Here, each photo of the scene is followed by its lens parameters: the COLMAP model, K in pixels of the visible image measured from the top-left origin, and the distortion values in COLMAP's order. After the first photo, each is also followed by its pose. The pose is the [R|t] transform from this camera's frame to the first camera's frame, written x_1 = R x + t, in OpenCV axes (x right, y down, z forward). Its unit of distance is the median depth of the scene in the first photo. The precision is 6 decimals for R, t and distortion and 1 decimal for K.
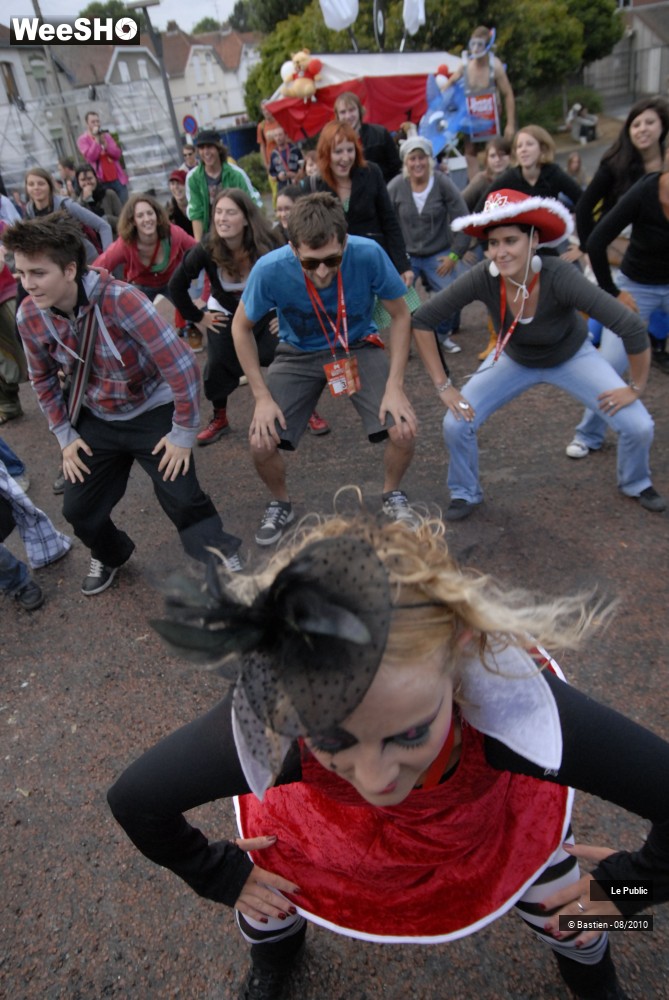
lens RADIAL K [[788.5, 0, 339.3], [0, 788.5, 510.3], [0, 0, 1]] dist [-0.122670, 0.114626]
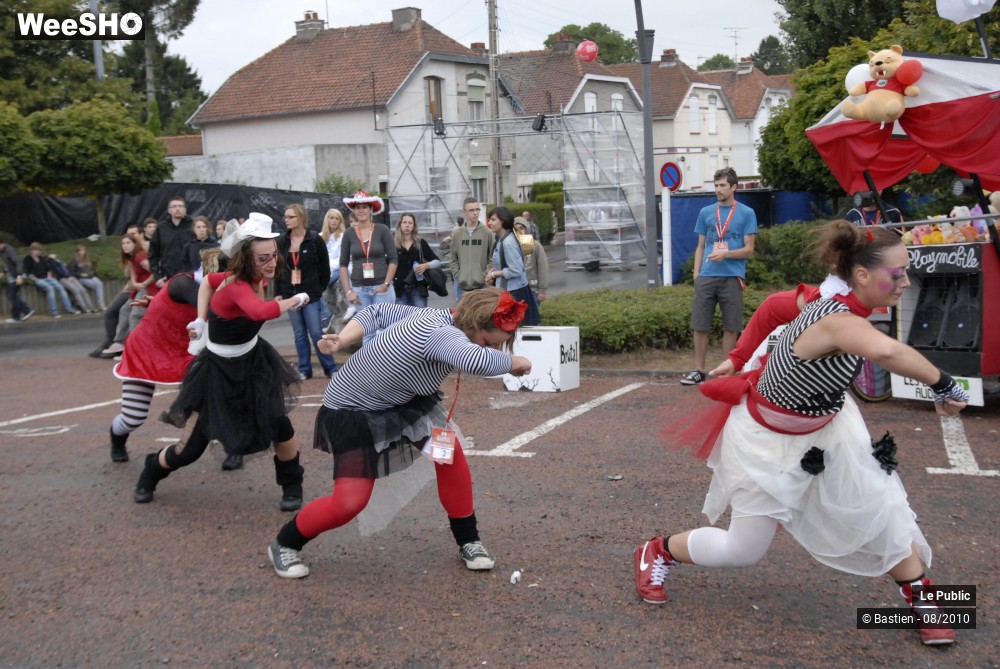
lens RADIAL K [[1223.4, 0, 496.3], [0, 1223.4, 345.5], [0, 0, 1]] dist [-0.027286, 0.223634]
pose [[0.946876, 0.139874, -0.289589, -0.008714], [-0.228810, 0.925769, -0.300994, -0.012450], [0.225991, 0.351265, 0.908593, 0.048567]]
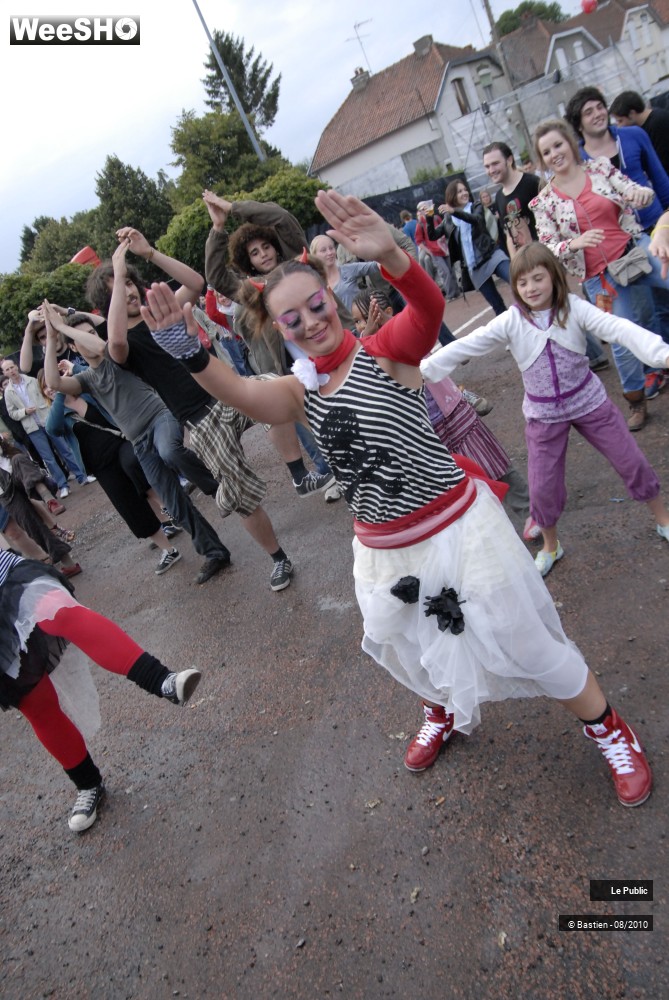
lens RADIAL K [[793.0, 0, 342.0], [0, 793.0, 506.3], [0, 0, 1]] dist [-0.129403, 0.127858]
pose [[0.866580, -0.035477, -0.497776, -0.089097], [0.031664, 0.999369, -0.016103, 0.010461], [0.498033, -0.001807, 0.867156, 0.009707]]
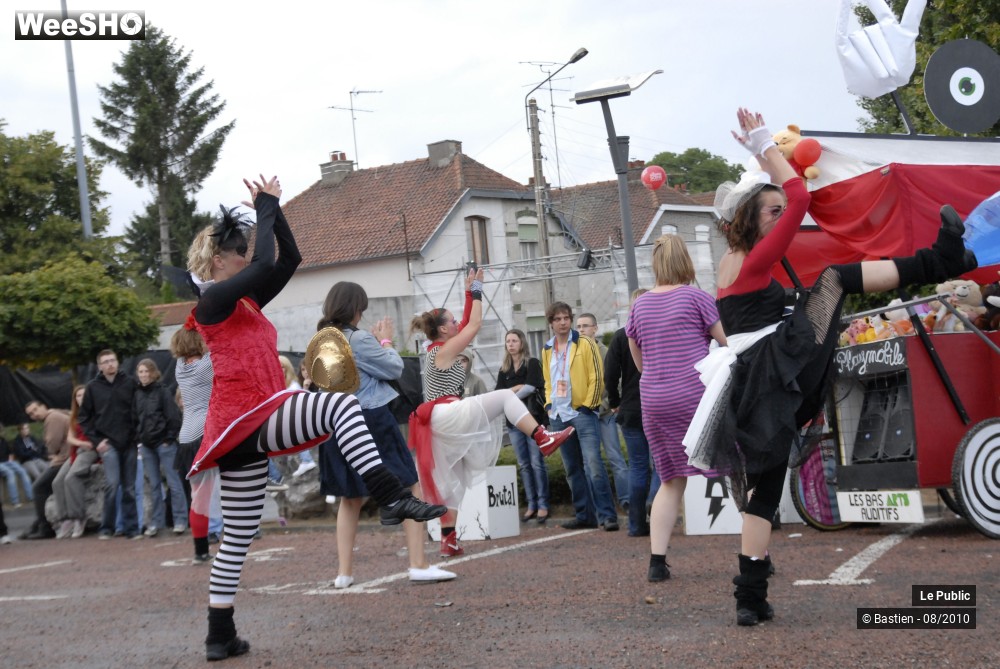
lens RADIAL K [[1464.6, 0, 498.9], [0, 1464.6, 346.0], [0, 0, 1]] dist [0.030603, 0.186168]
pose [[0.927001, 0.053201, -0.371266, 0.043317], [-0.213104, 0.889290, -0.404660, -0.005165], [0.308635, 0.454239, 0.835710, 0.048196]]
